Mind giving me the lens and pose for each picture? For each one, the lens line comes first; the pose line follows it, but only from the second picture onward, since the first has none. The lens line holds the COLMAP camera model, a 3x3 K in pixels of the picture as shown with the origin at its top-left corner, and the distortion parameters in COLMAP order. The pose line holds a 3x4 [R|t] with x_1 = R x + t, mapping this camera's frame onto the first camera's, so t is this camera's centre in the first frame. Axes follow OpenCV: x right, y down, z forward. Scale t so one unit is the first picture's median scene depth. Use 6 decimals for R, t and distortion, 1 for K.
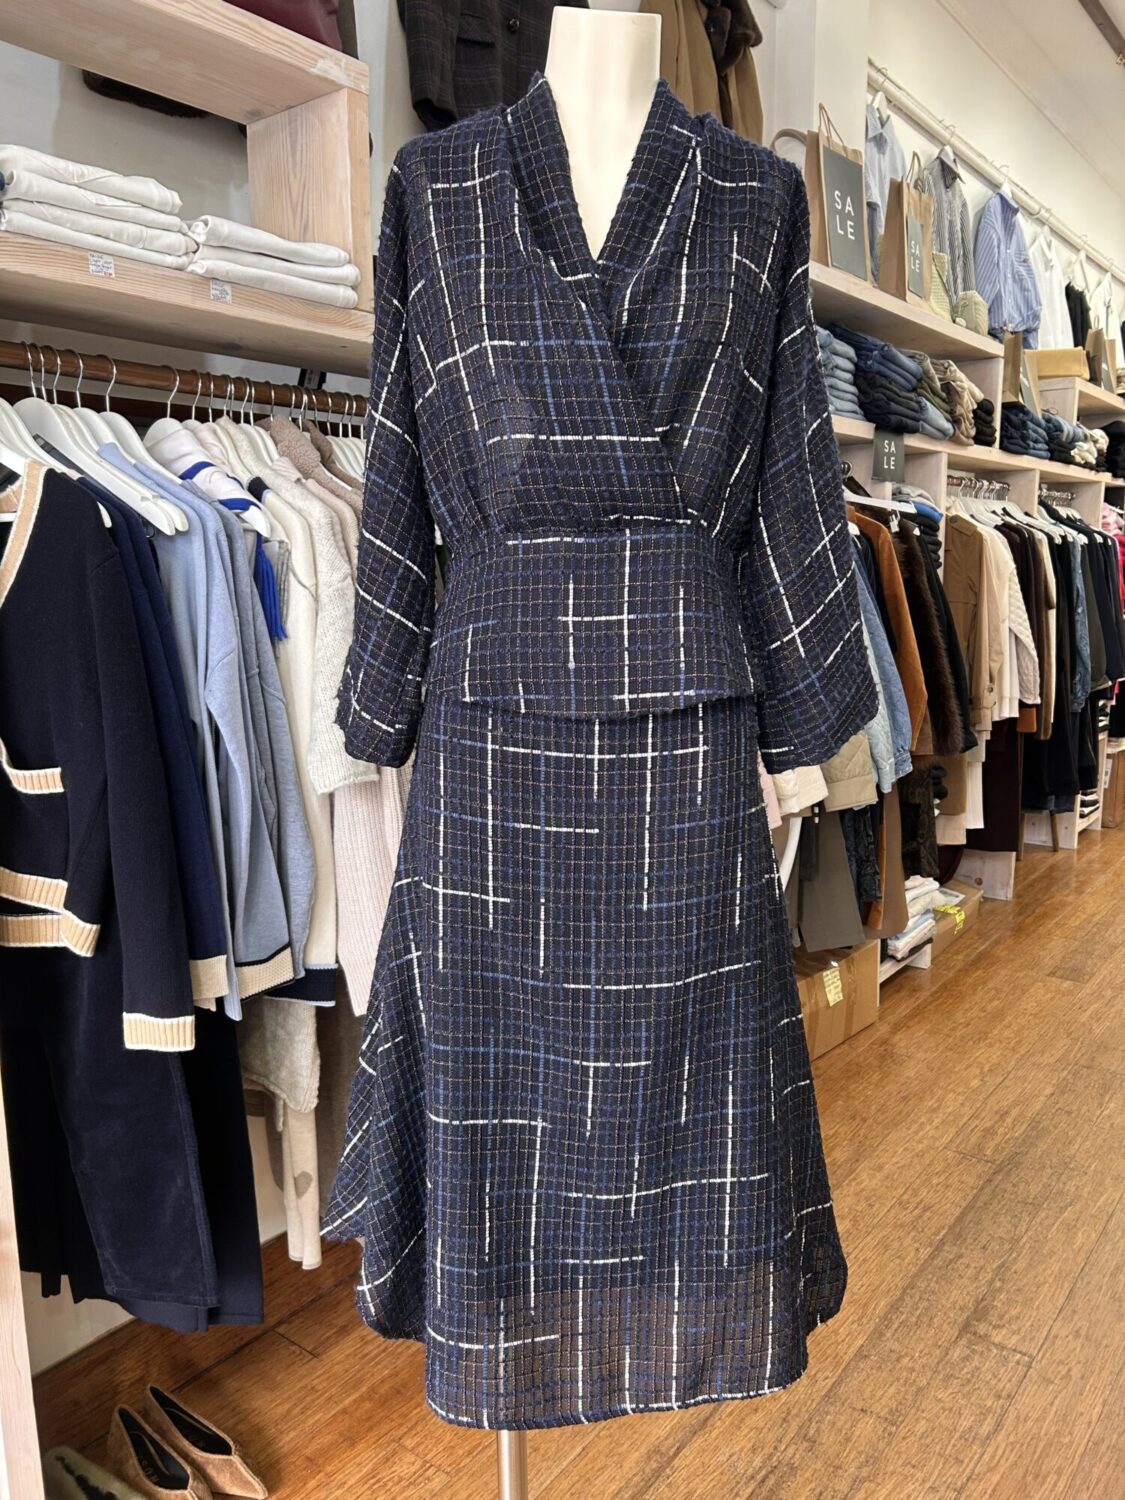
lens RADIAL K [[1131.5, 0, 558.0], [0, 1131.5, 755.6], [0, 0, 1]] dist [0.029720, -0.043467]
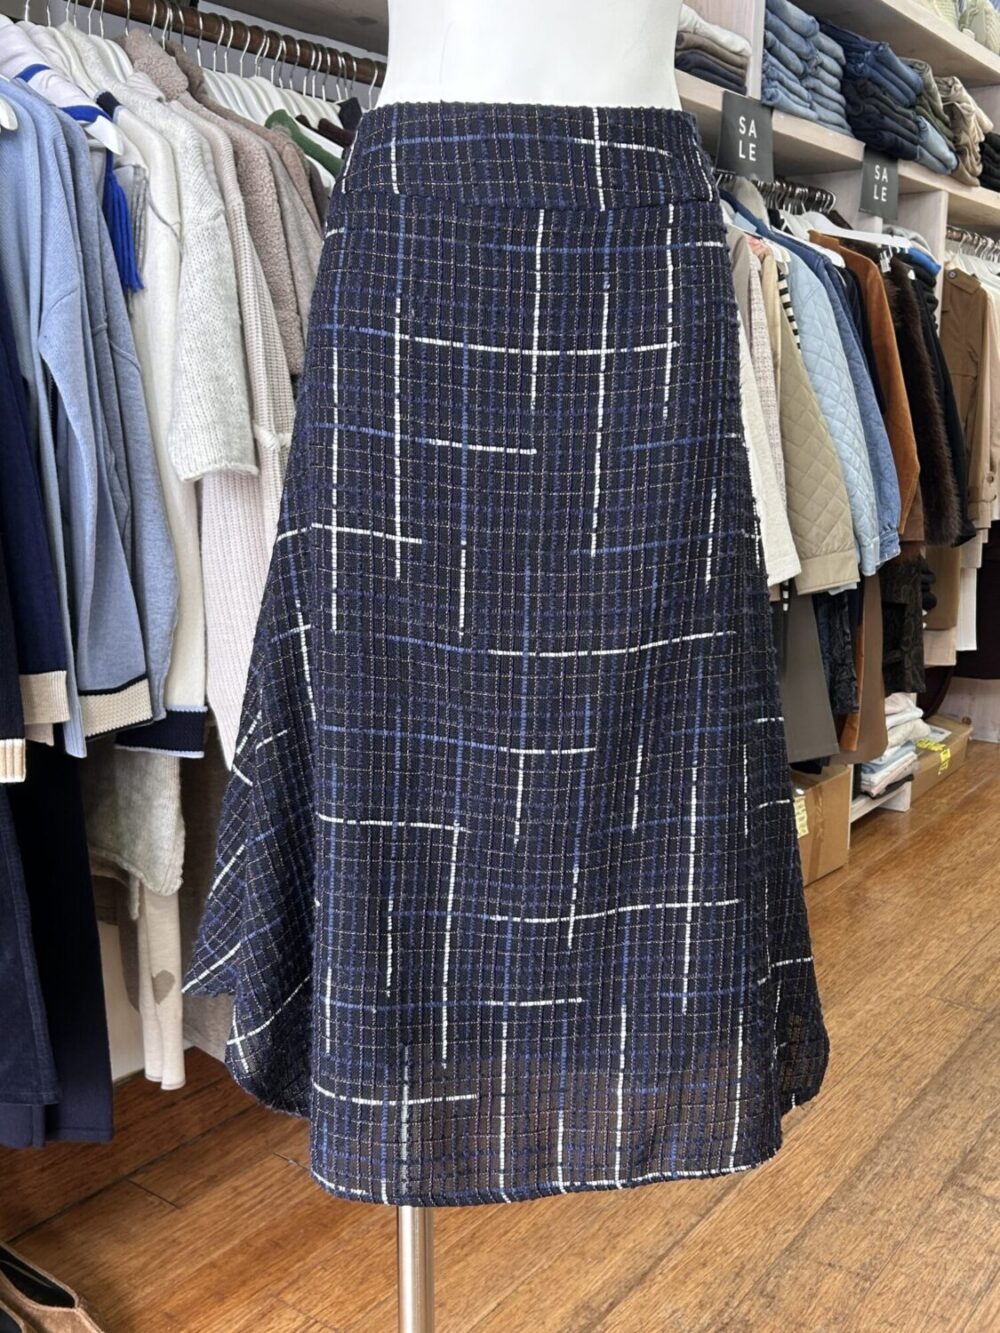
lens RADIAL K [[1319.7, 0, 499.2], [0, 1319.7, 677.1], [0, 0, 1]] dist [0.018907, -0.025119]
pose [[0.999682, 0.013597, 0.021253, -0.004391], [-0.014471, 0.999032, 0.041541, 0.110850], [-0.020667, -0.041836, 0.998911, 0.046887]]
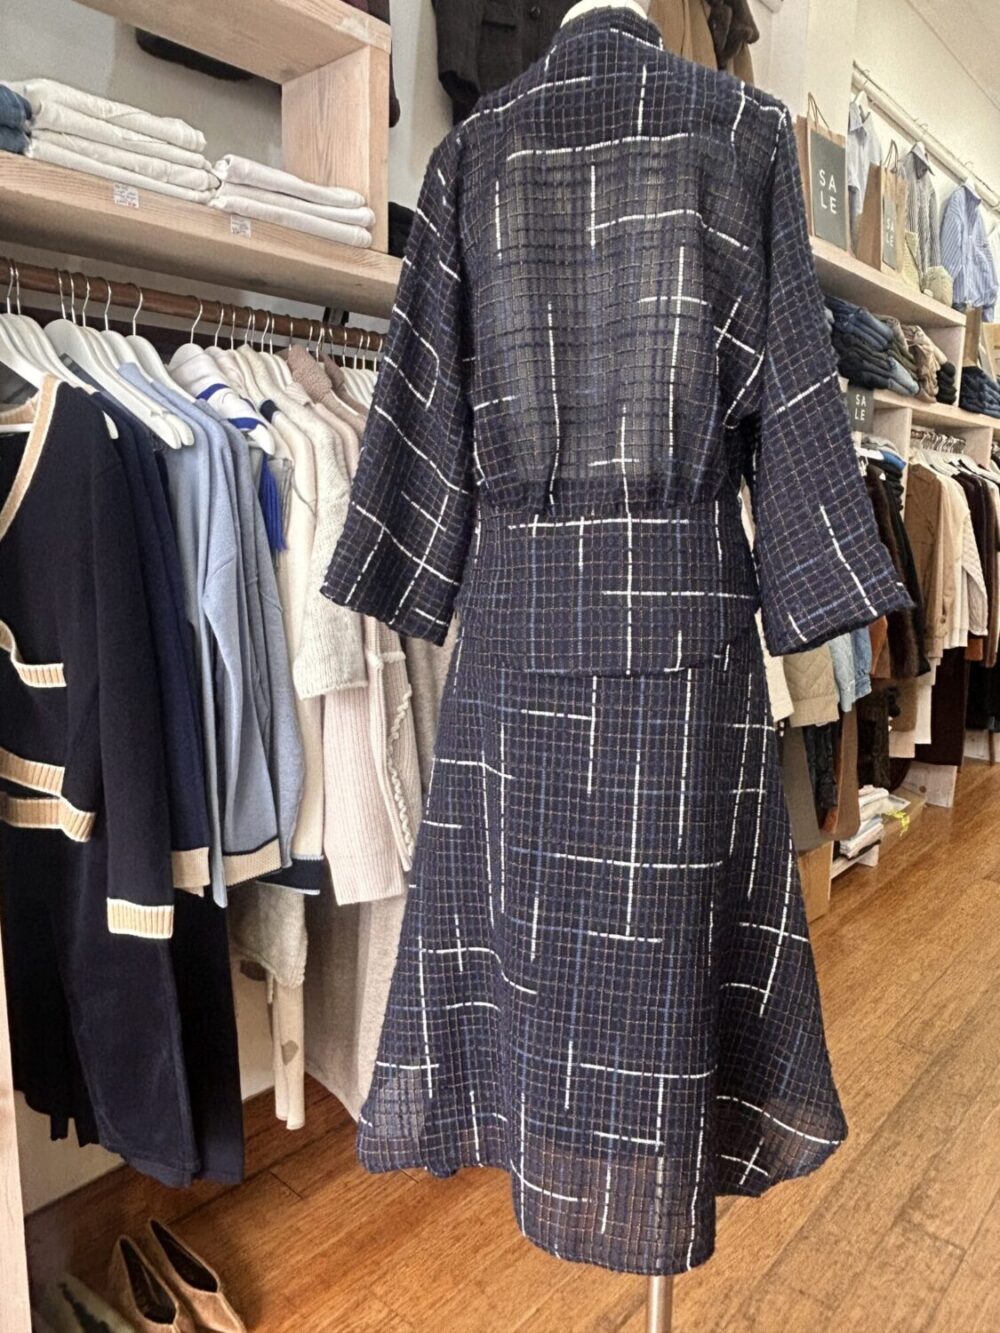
lens RADIAL K [[938.3, 0, 508.4], [0, 938.3, 657.8], [0, 0, 1]] dist [-0.010360, -0.003066]
pose [[0.997349, 0.041581, -0.059722, 0.022687], [-0.041627, 0.999133, 0.000480, -0.009652], [0.059690, 0.002007, 0.998215, 0.115775]]
